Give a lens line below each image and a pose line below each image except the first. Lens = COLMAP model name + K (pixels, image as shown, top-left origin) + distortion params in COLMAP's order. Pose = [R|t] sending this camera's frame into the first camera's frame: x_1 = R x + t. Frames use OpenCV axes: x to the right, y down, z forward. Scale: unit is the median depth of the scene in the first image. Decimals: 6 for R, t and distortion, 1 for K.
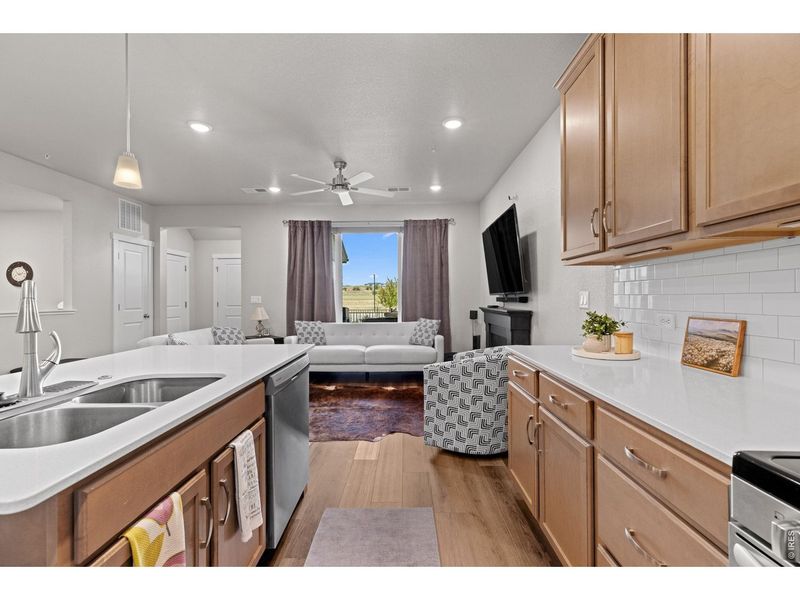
lens RADIAL K [[357.2, 0, 398.7], [0, 357.2, 297.4], [0, 0, 1]] dist [0.000778, -0.000306]
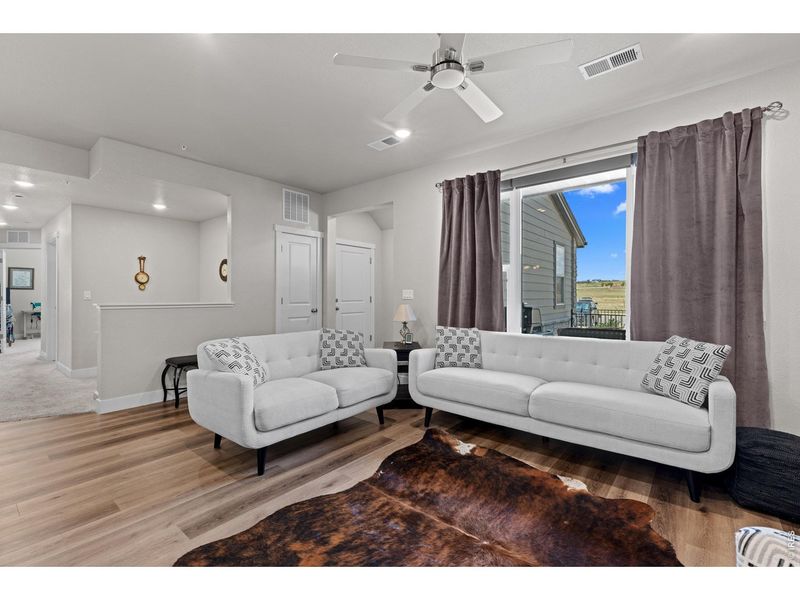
lens RADIAL K [[360.6, 0, 399.7], [0, 360.6, 294.5], [0, 0, 1]] dist [0.003148, 0.000041]
pose [[0.779250, 0.006632, -0.626678, 0.077366], [-0.005330, 0.999978, 0.003954, 0.003895], [0.626690, 0.000259, 0.779269, 0.411353]]
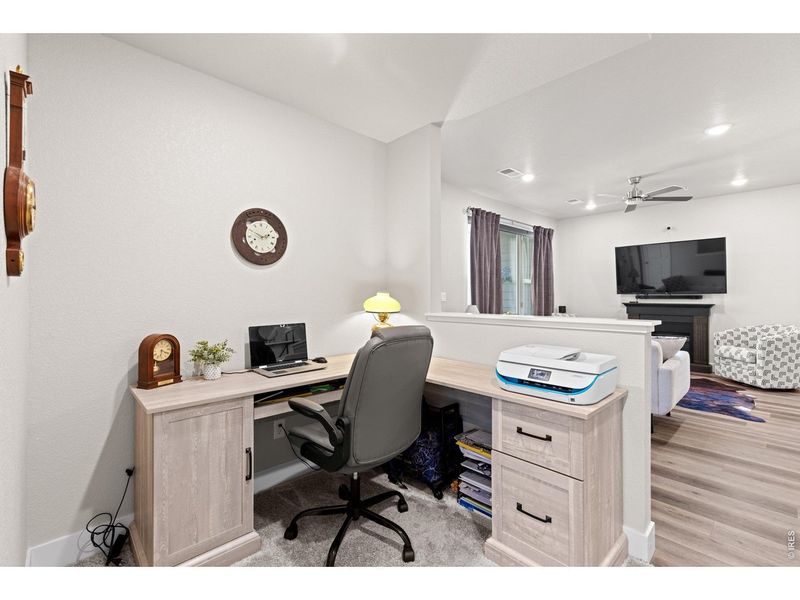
lens RADIAL K [[351.7, 0, 420.2], [0, 351.7, 315.8], [0, 0, 1]] dist [0.001992, 0.000185]
pose [[0.723654, -0.032907, 0.689378, -1.052960], [-0.004623, 0.998609, 0.052521, 0.007725], [-0.690148, -0.041194, 0.722495, 0.470405]]
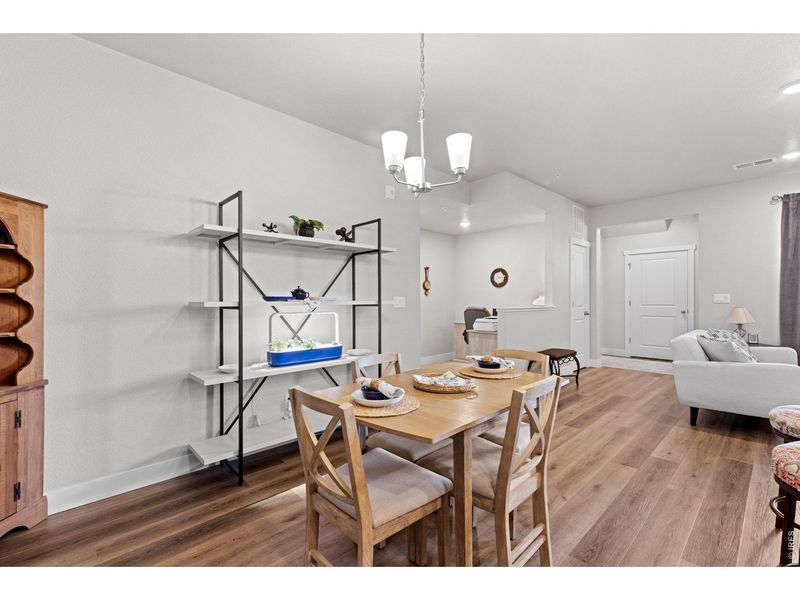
lens RADIAL K [[357.2, 0, 398.7], [0, 357.2, 297.4], [0, 0, 1]] dist [0.000778, -0.000306]
pose [[0.698584, 0.002453, -0.715524, -0.353150], [-0.000758, 0.999996, 0.002688, 0.002627], [0.715527, -0.001335, 0.698583, -0.140639]]
